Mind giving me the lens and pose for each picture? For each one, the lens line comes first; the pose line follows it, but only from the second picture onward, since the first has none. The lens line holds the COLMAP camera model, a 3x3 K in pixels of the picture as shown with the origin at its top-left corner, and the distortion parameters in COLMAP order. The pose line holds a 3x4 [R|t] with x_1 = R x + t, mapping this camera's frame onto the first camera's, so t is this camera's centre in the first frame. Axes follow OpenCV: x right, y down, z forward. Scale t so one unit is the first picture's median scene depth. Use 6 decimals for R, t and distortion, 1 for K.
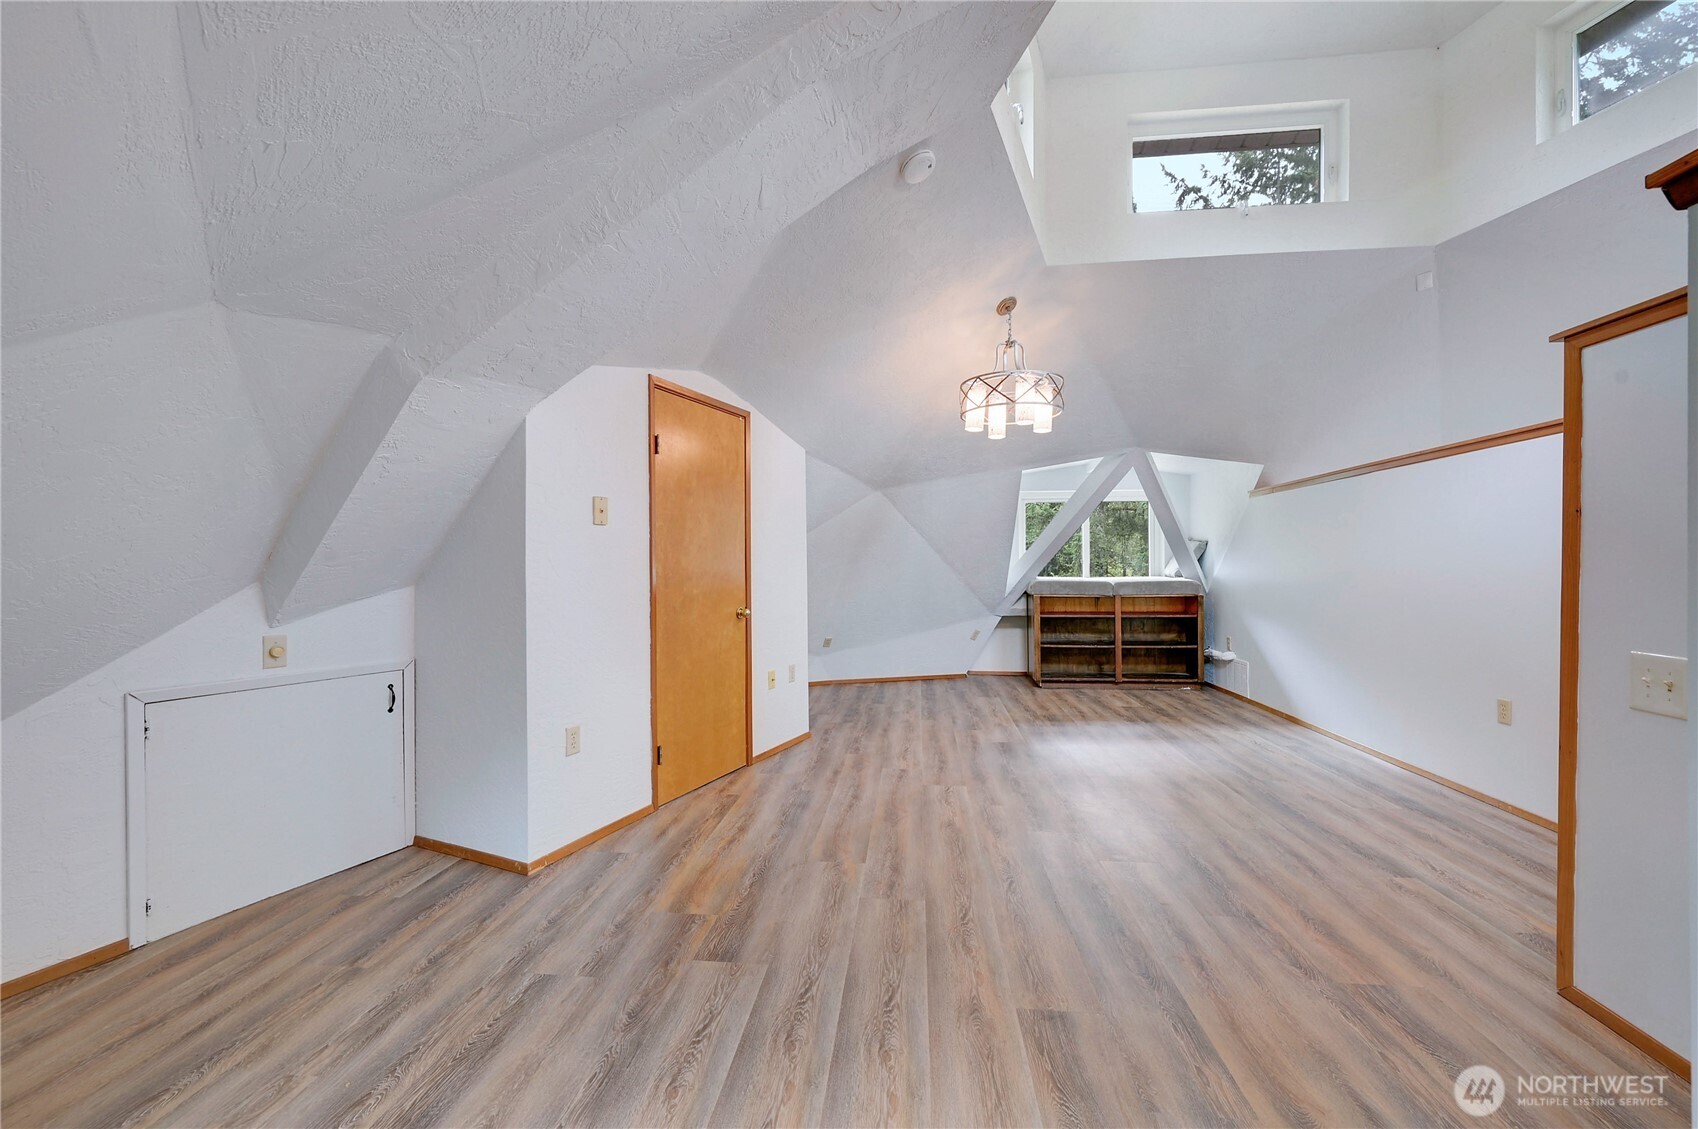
lens RADIAL K [[675.1, 0, 851.3], [0, 675.1, 568.9], [0, 0, 1]] dist [-0.001336, -0.000198]
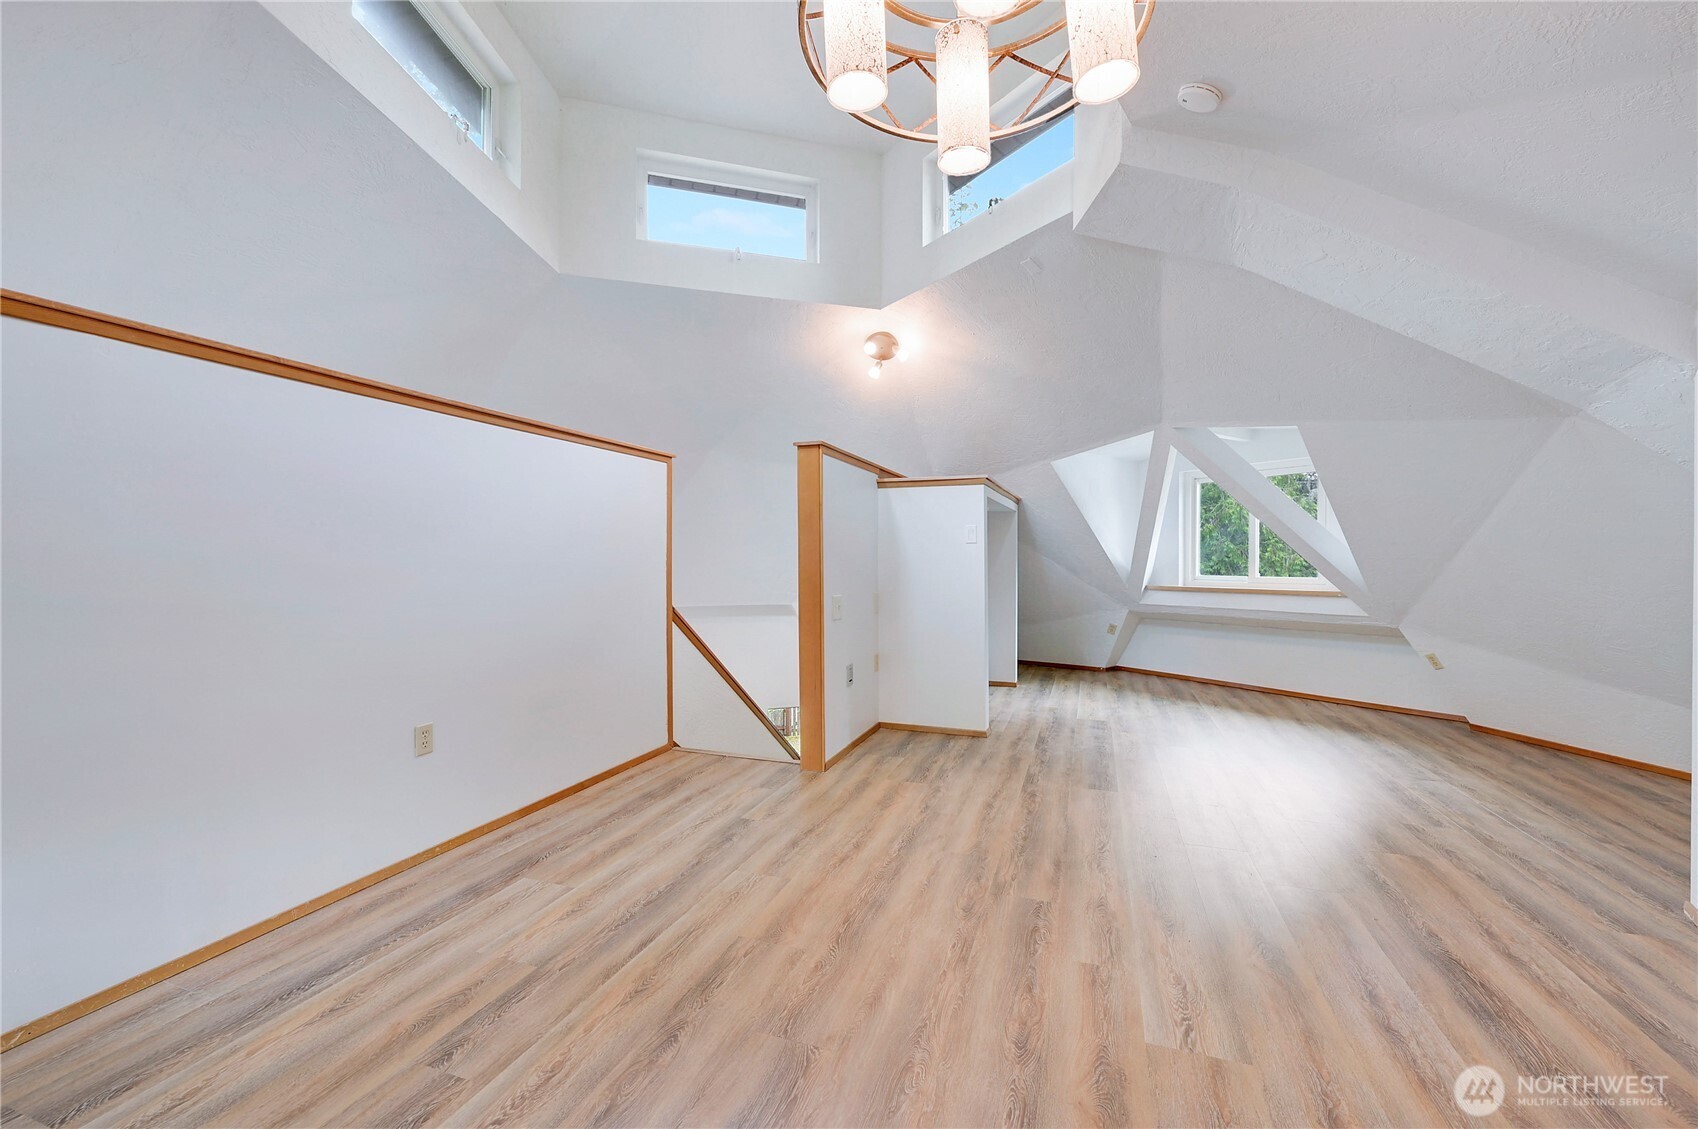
lens RADIAL K [[675.1, 0, 851.3], [0, 675.1, 568.9], [0, 0, 1]] dist [-0.001336, -0.000198]
pose [[-0.971064, -0.002907, 0.238802, 0.322623], [0.001782, 0.999810, 0.019416, -0.005729], [-0.238813, 0.019279, -0.970874, 1.878661]]
